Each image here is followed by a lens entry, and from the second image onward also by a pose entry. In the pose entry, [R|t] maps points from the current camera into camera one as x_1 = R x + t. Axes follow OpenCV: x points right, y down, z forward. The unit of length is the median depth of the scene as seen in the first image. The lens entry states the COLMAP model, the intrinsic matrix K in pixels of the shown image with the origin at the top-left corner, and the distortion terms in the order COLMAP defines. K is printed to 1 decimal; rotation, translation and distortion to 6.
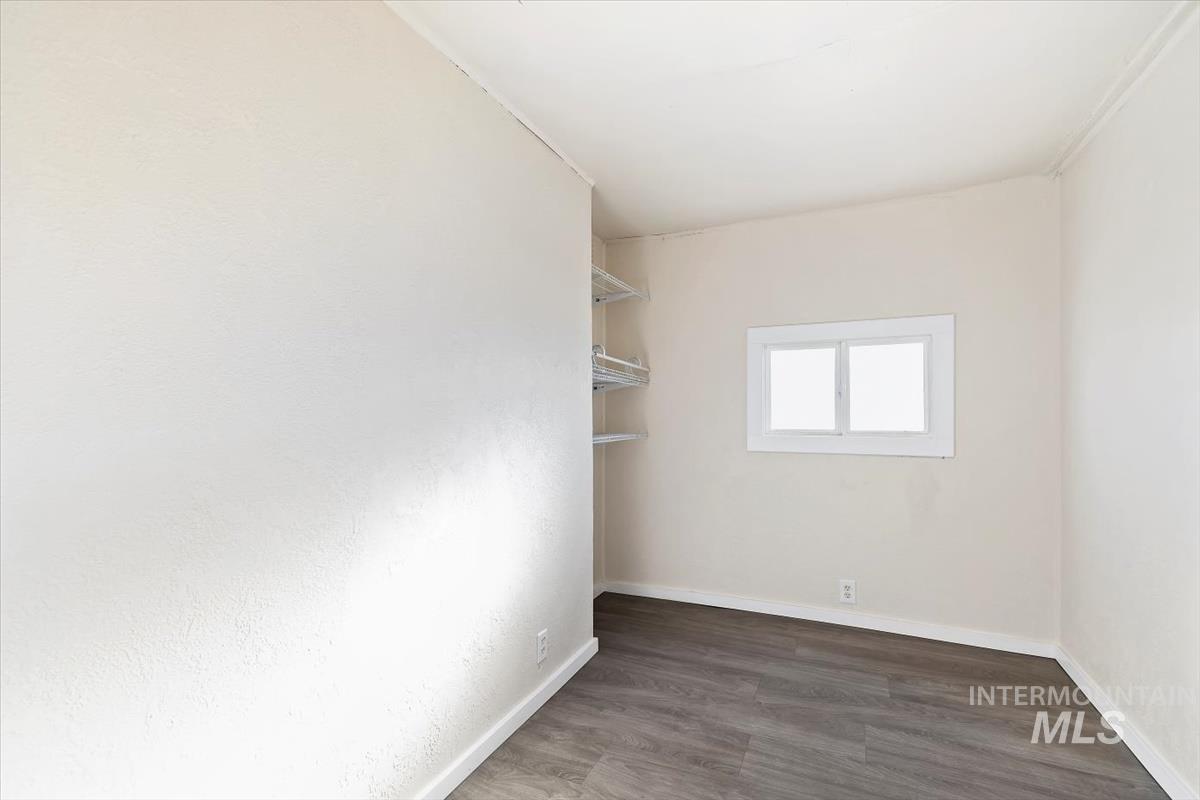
lens RADIAL K [[541.6, 0, 593.8], [0, 541.6, 398.3], [0, 0, 1]] dist [-0.009857, 0.000893]
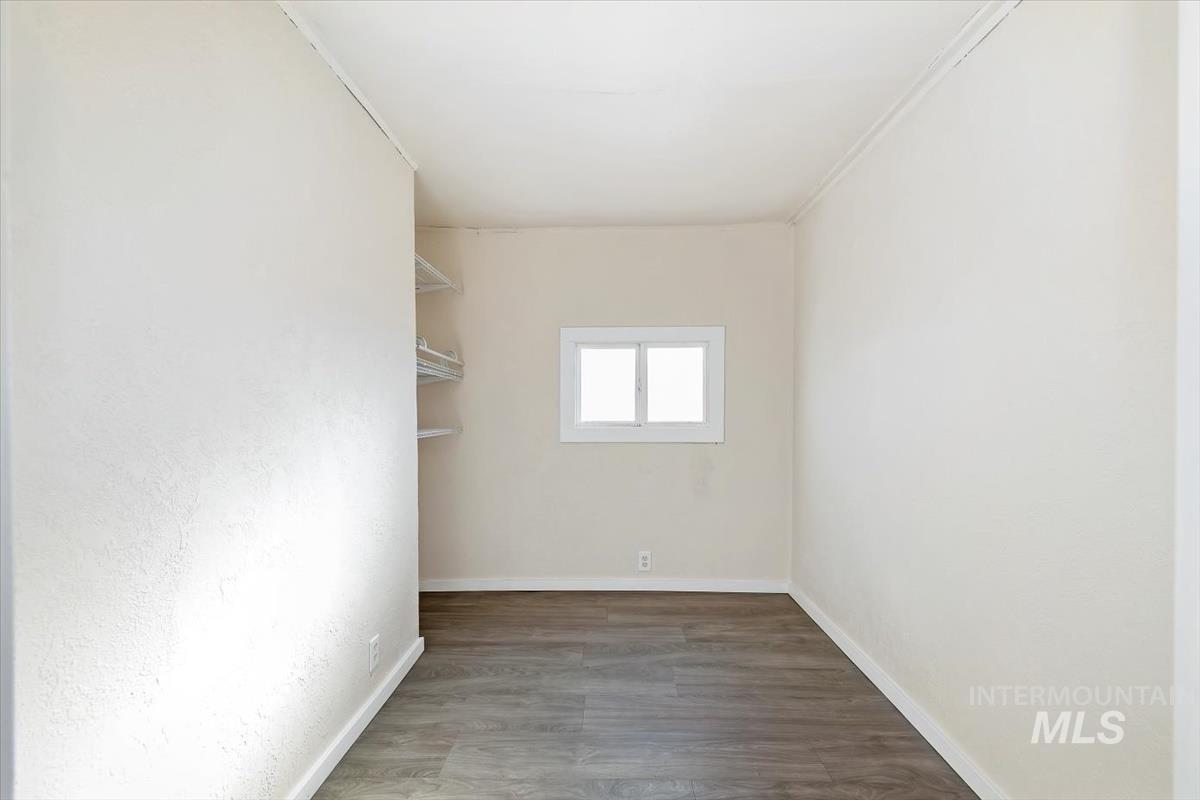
lens RADIAL K [[541.6, 0, 602.7], [0, 541.6, 402.9], [0, 0, 1]] dist [-0.009857, 0.000893]
pose [[0.914103, -0.000716, 0.405481, -0.104573], [-0.006566, 0.999841, 0.016568, 0.002074], [-0.405429, -0.017807, 0.913953, -0.017770]]
